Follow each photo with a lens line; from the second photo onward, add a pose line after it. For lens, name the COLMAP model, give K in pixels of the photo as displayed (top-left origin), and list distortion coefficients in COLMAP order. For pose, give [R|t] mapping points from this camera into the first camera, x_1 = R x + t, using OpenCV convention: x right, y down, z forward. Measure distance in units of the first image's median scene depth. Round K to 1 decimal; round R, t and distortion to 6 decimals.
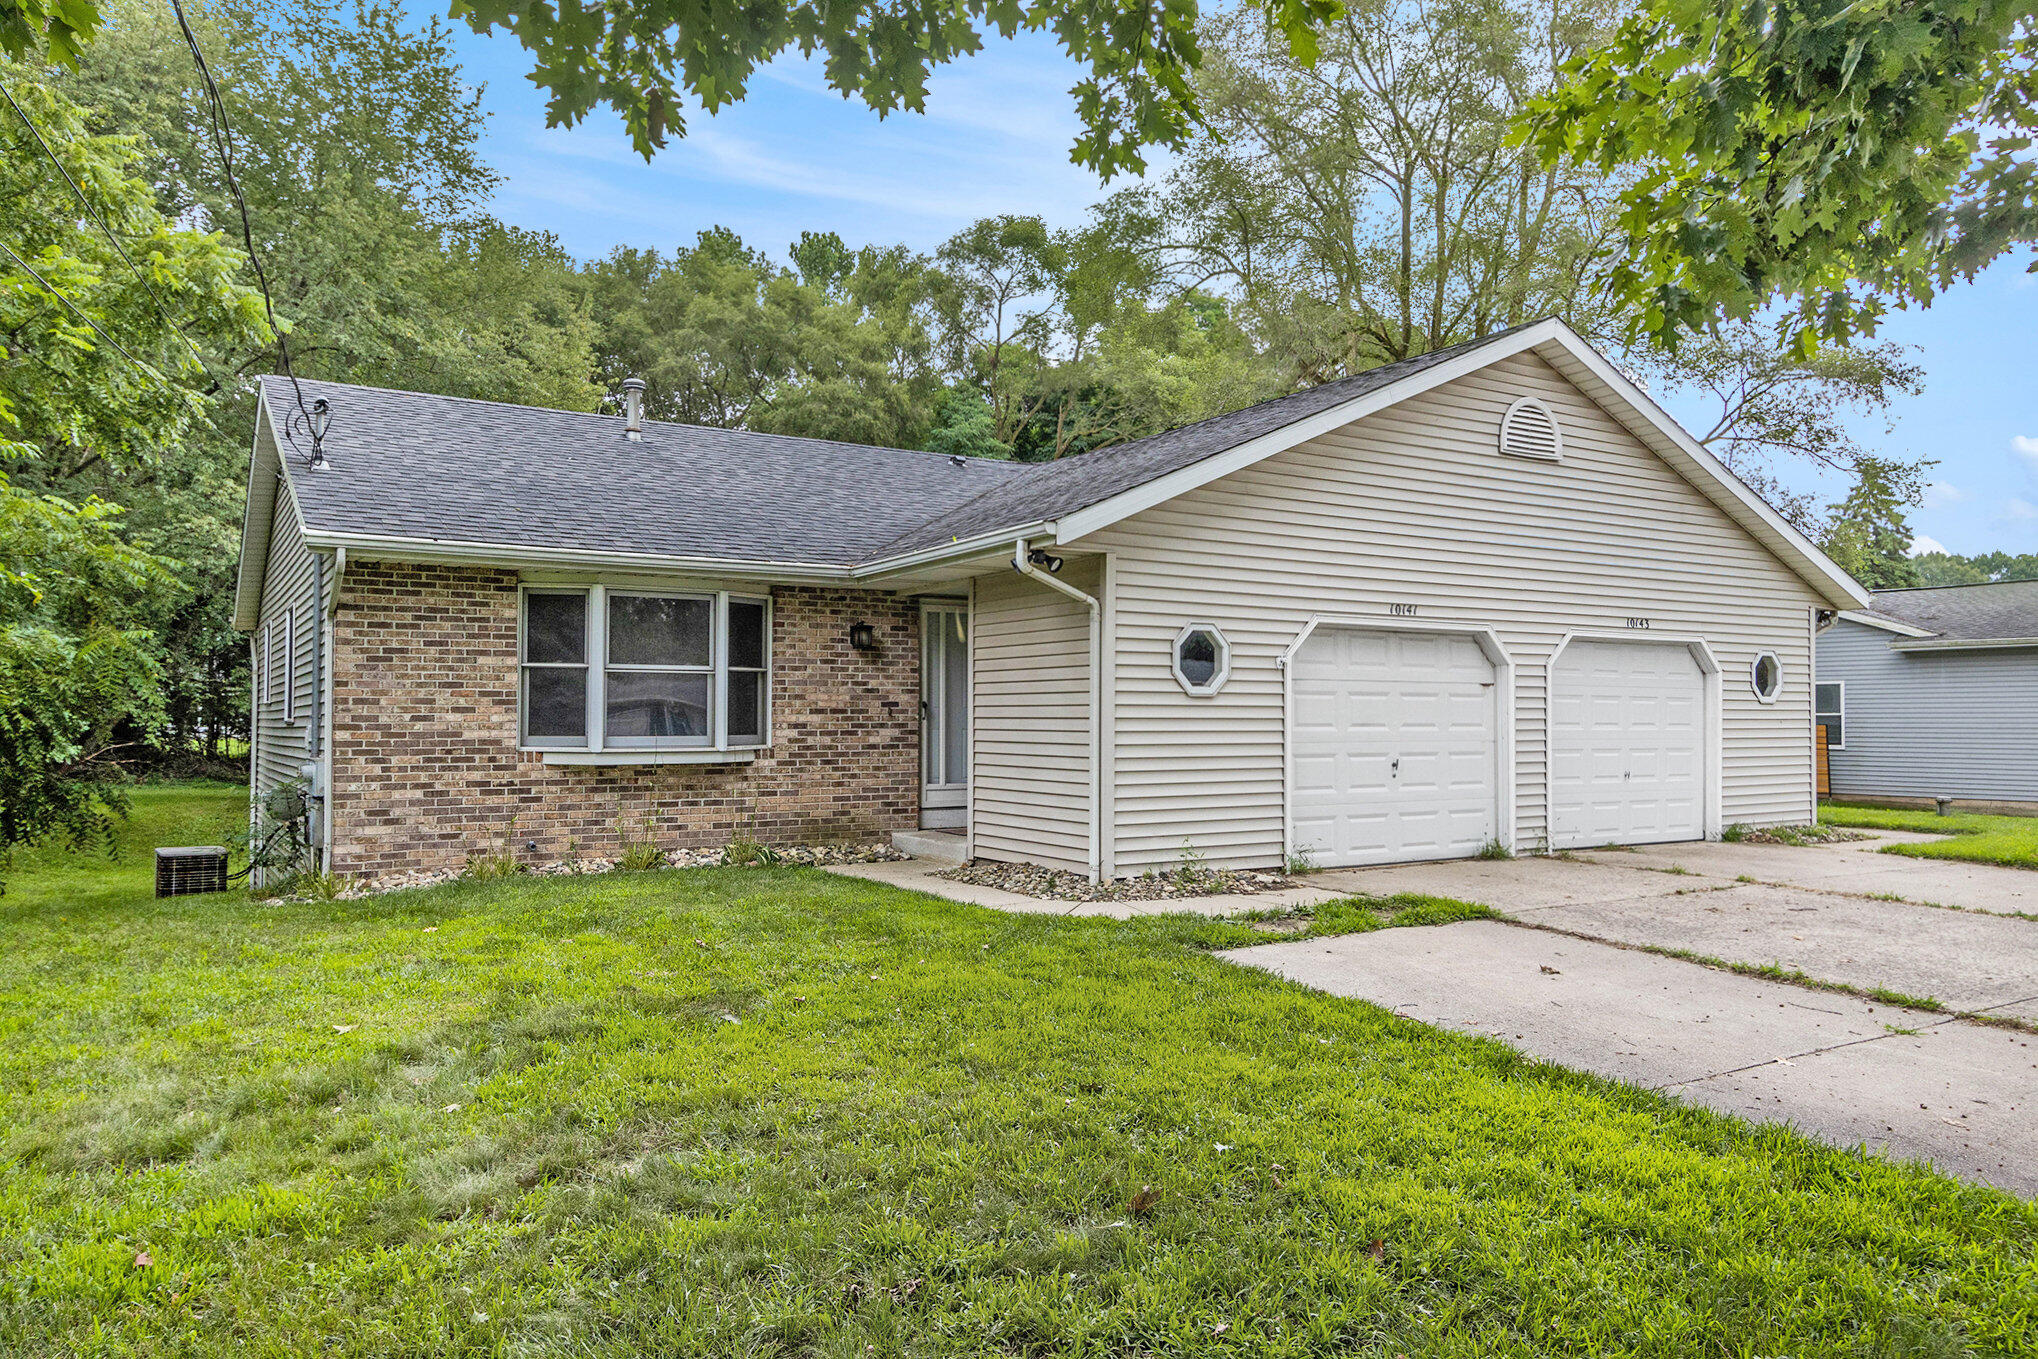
lens RADIAL K [[1380.2, 0, 1019.0], [0, 1380.2, 679.5], [0, 0, 1]] dist [-0.002563, -0.000241]
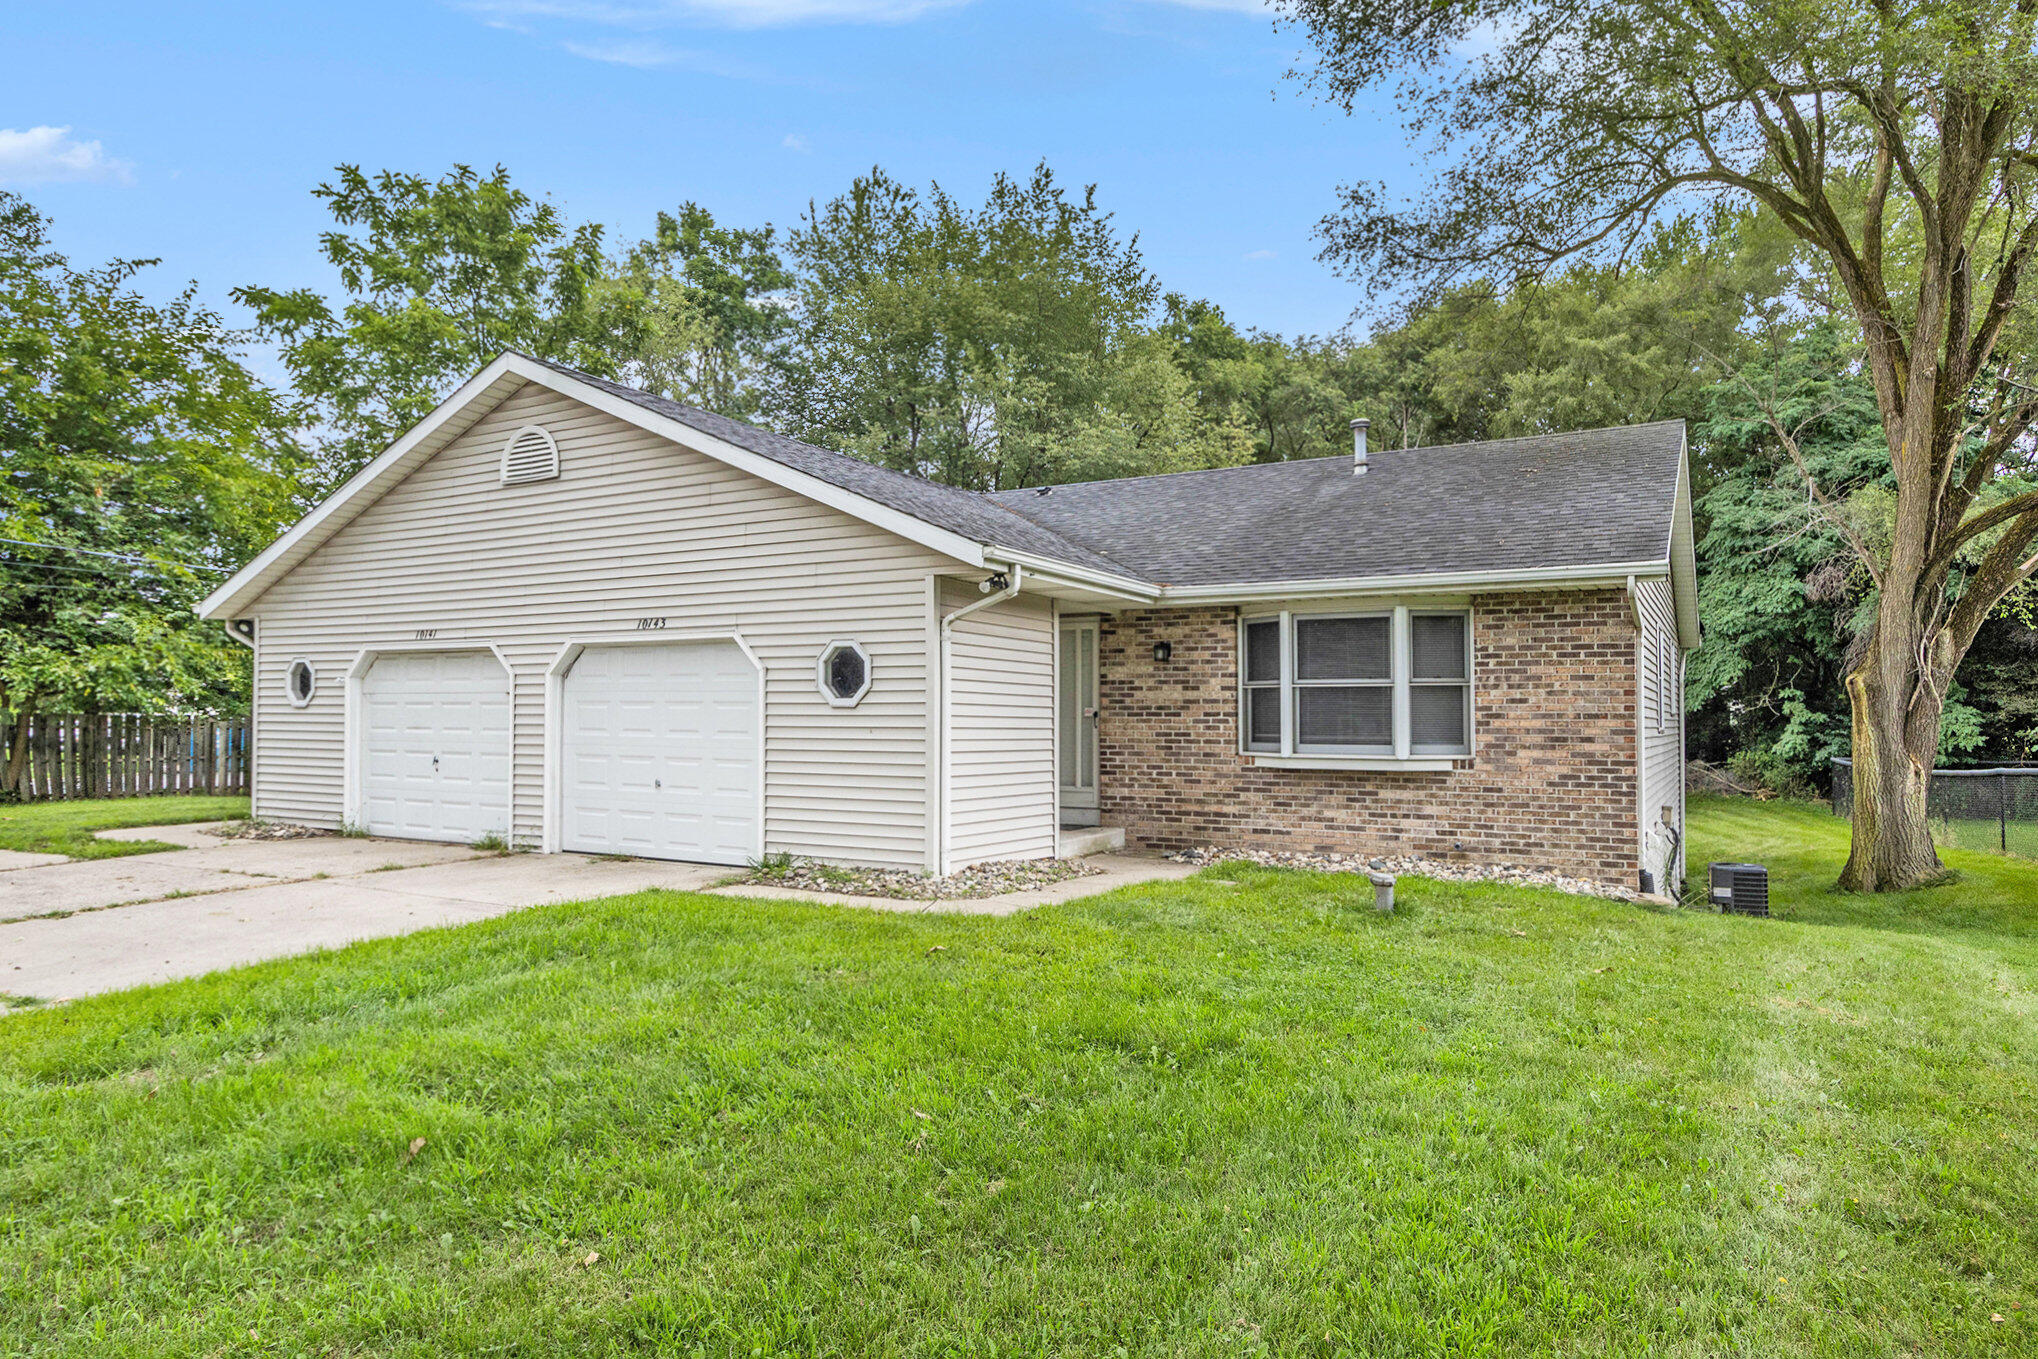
lens RADIAL K [[1260.8, 0, 1019.0], [0, 1260.8, 679.5], [0, 0, 1]] dist [-0.000466, -0.000151]
pose [[0.476313, -0.030134, -0.878759, 0.505781], [0.019193, 0.999531, -0.023872, 0.008754], [0.879066, -0.005496, 0.476668, 0.309770]]
